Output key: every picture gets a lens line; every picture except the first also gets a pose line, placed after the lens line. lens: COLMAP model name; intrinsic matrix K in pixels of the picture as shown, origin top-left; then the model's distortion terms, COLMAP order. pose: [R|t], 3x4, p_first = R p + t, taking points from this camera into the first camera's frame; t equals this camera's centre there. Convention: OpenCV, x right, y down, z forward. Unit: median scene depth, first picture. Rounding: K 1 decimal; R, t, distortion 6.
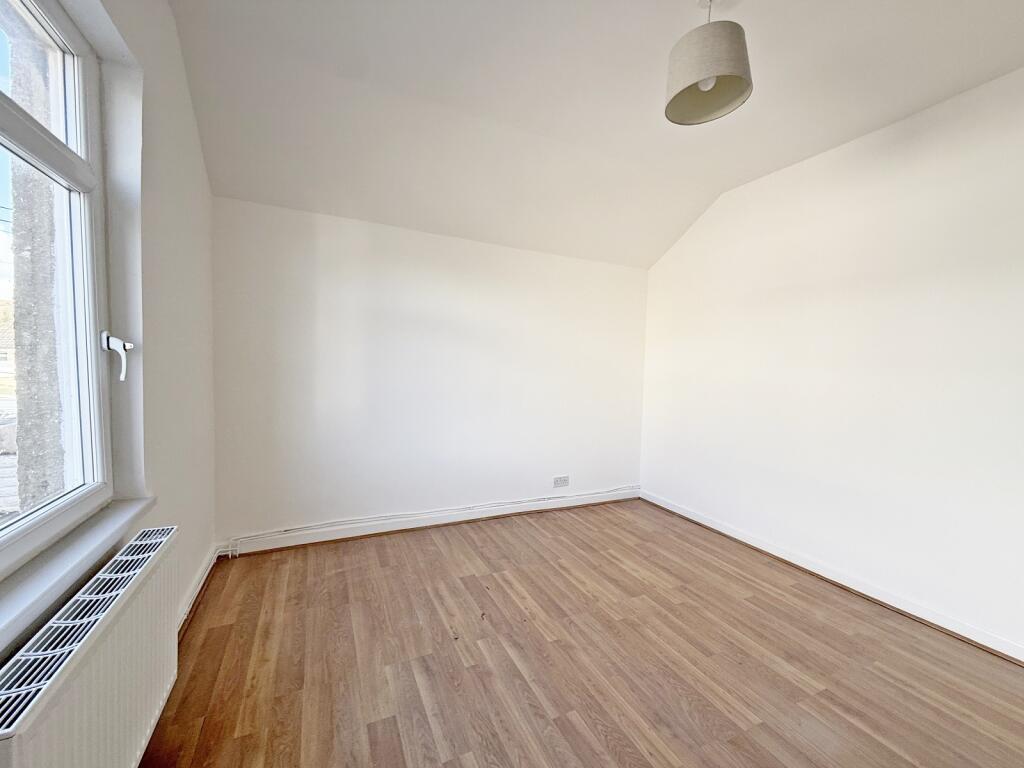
lens RADIAL K [[414.2, 0, 511.5], [0, 414.2, 386.4], [0, 0, 1]] dist [0.000159, 0.000004]
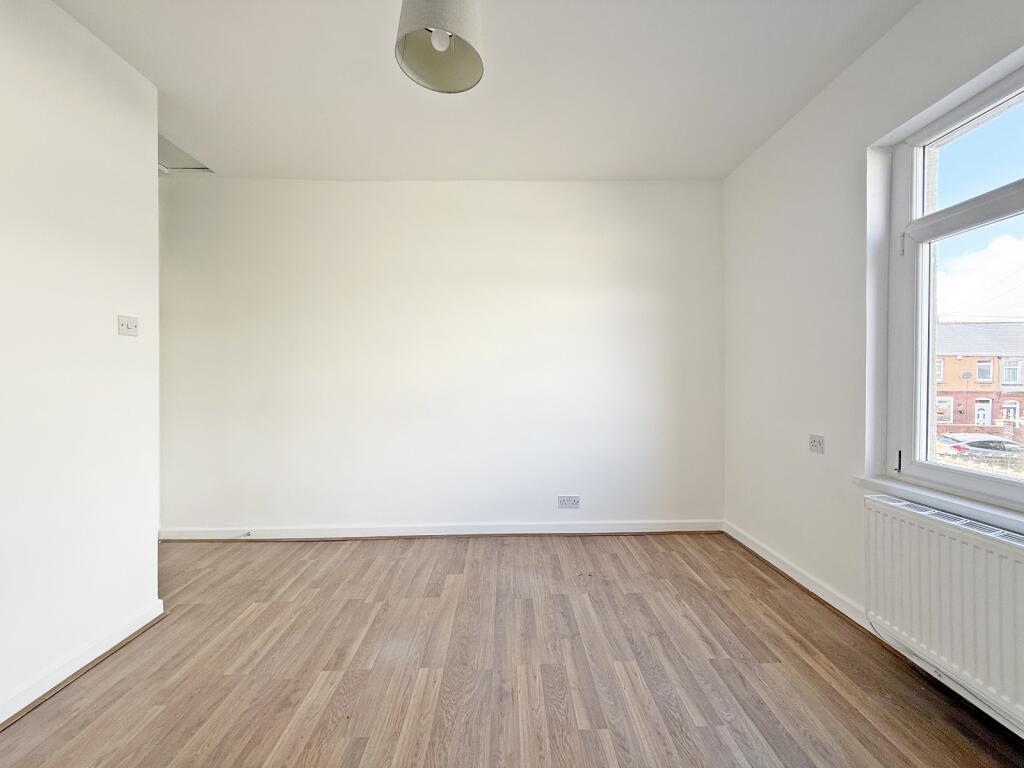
lens RADIAL K [[414.2, 0, 512.3], [0, 414.2, 381.3], [0, 0, 1]] dist [0.000159, 0.000004]
pose [[-0.912693, -0.028453, 0.407654, -0.065603], [0.000494, 0.997495, 0.070728, -0.057363], [-0.408645, 0.064755, -0.910393, 1.868339]]
